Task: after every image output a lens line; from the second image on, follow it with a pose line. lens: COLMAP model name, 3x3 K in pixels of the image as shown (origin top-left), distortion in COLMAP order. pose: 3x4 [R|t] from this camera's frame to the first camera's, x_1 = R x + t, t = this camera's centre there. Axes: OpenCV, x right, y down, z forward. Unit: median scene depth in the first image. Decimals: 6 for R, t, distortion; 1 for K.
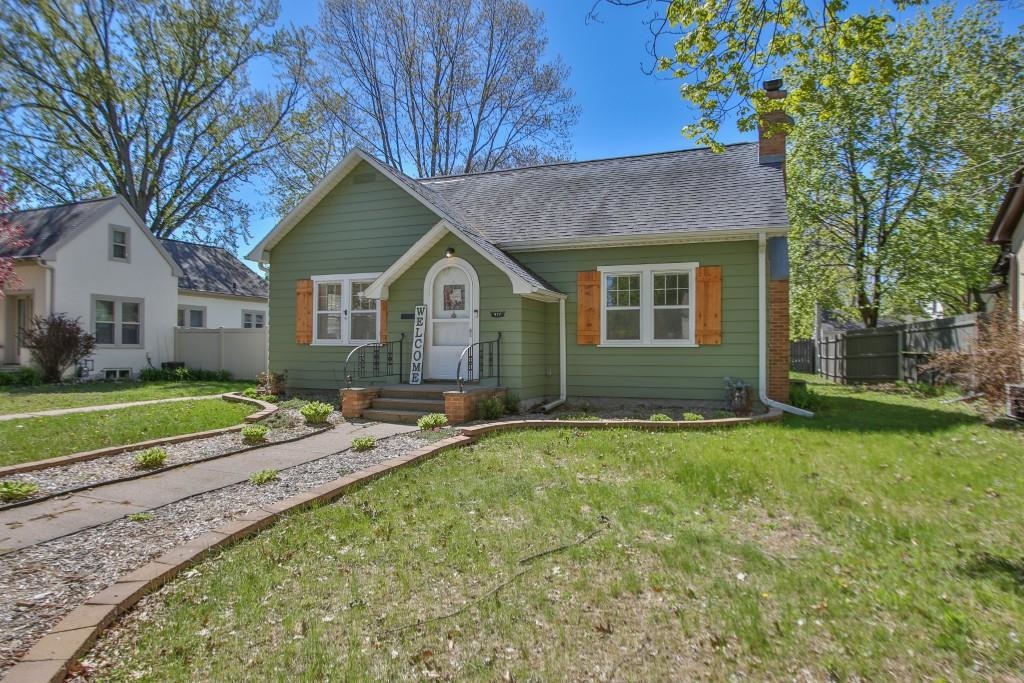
lens RADIAL K [[606.3, 0, 513.1], [0, 606.3, 341.7], [0, 0, 1]] dist [-0.002598, -0.001662]
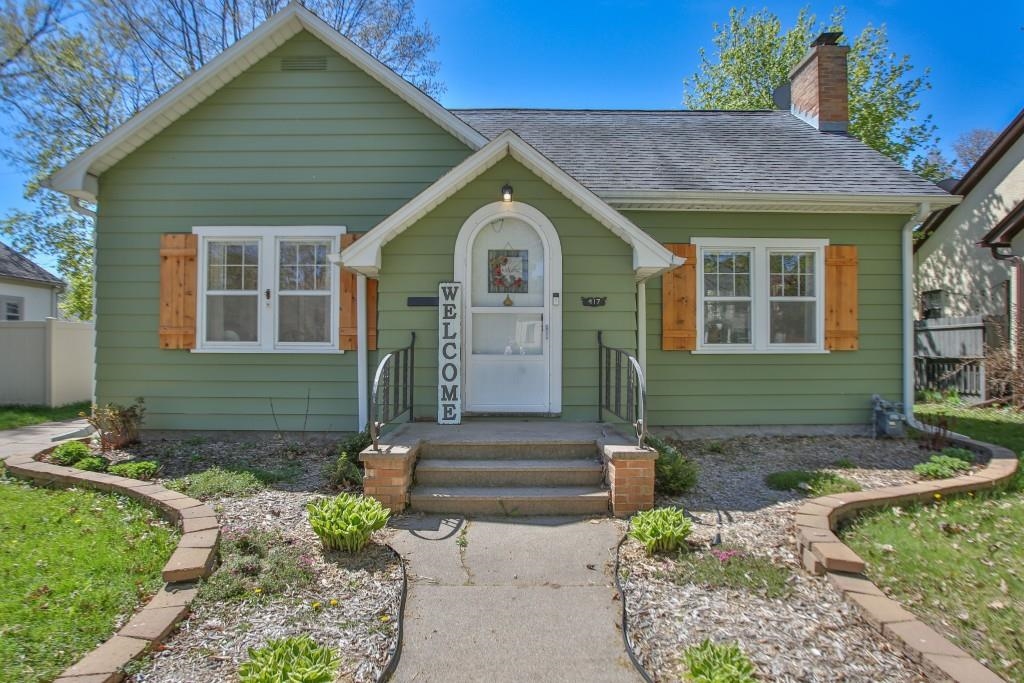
lens RADIAL K [[565.0, 0, 512.9], [0, 565.0, 342.8], [0, 0, 1]] dist [-0.021259, 0.010161]
pose [[0.929385, 0.000853, 0.369111, -0.294434], [-0.001881, 0.999995, 0.002425, -0.005332], [-0.369108, -0.002948, 0.929382, 0.489117]]
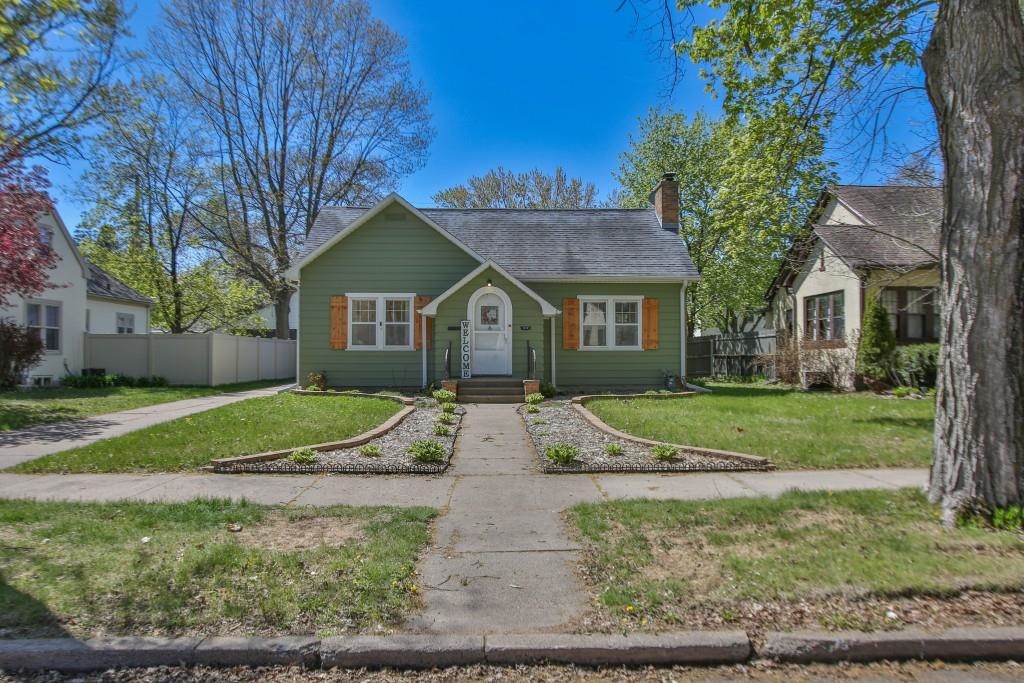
lens RADIAL K [[678.7, 0, 512.4], [0, 678.7, 342.6], [0, 0, 1]] dist [0.006776, 0.001600]
pose [[0.919633, 0.002437, 0.392770, -0.655530], [0.000021, 0.999980, -0.006255, -0.001145], [-0.392778, 0.005761, 0.919615, -0.438168]]
